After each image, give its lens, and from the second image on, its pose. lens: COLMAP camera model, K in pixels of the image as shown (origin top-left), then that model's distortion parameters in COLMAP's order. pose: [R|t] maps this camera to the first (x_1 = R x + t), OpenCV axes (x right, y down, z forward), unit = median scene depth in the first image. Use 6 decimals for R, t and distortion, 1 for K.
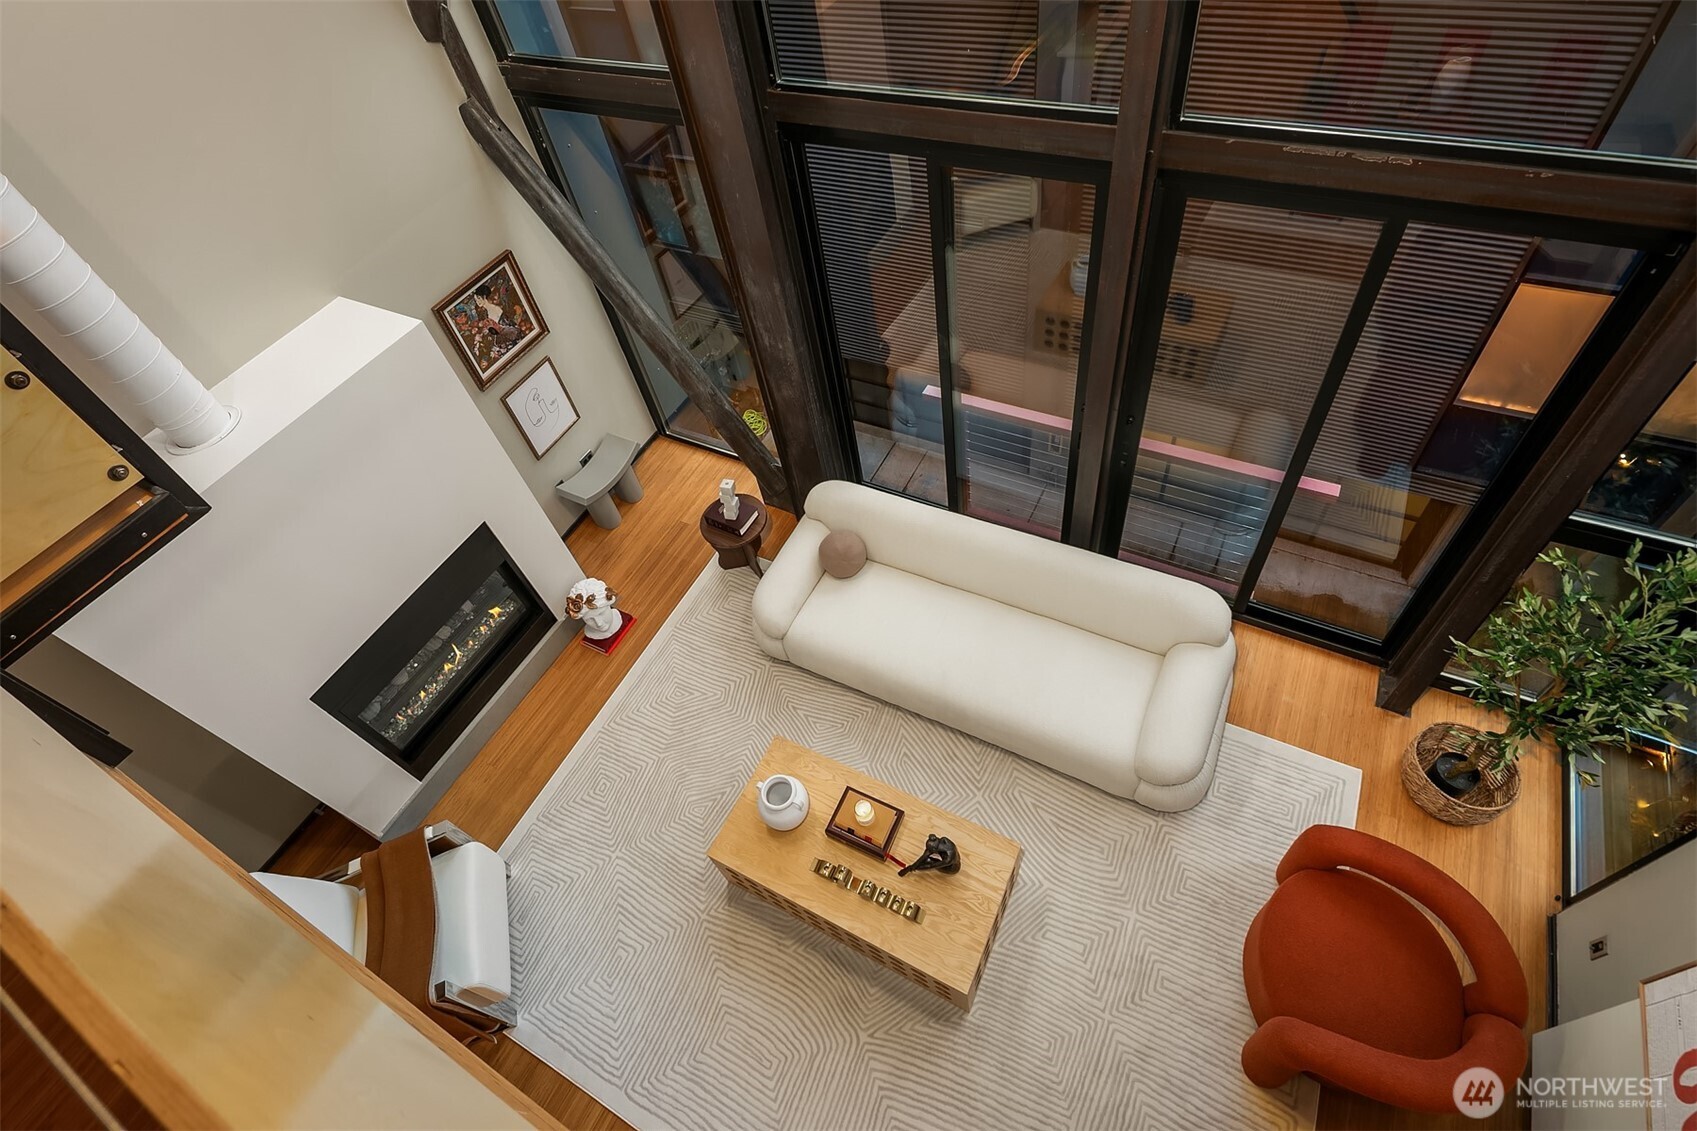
lens RADIAL K [[818.3, 0, 849.1], [0, 818.3, 494.0], [0, 0, 1]] dist [0.002920, 0.000863]
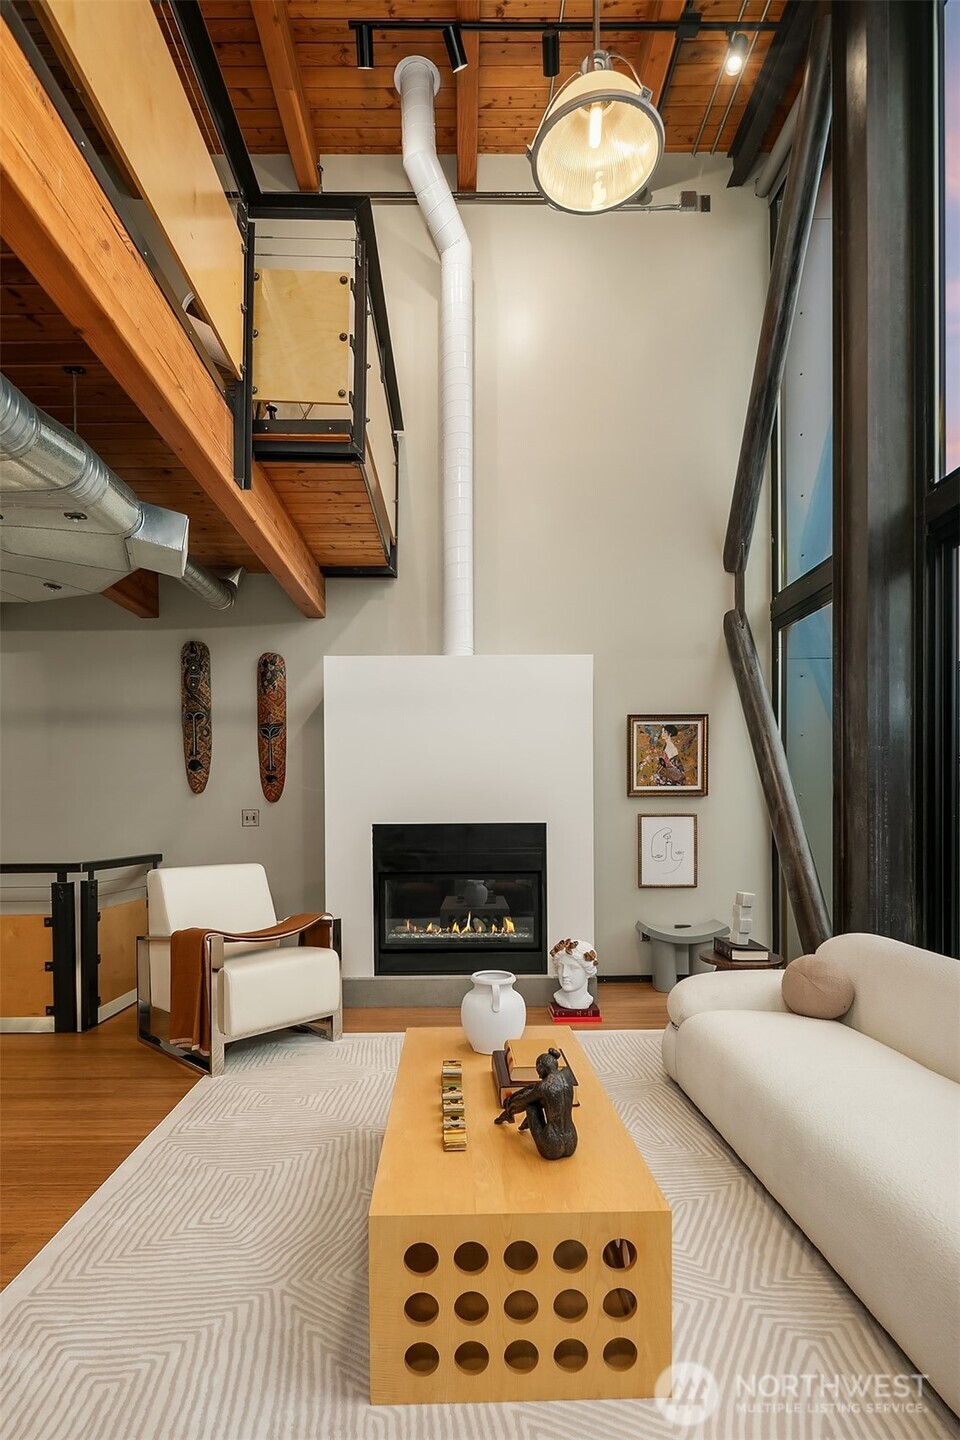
lens RADIAL K [[694.3, 0, 471.4], [0, 694.3, 829.6], [0, 0, 1]] dist [0.002920, 0.000863]
pose [[0.480049, 0.149666, -0.864380, 0.376121], [-0.694802, 0.666400, -0.270484, 0.376044], [0.535541, 0.730418, 0.423893, 0.481561]]
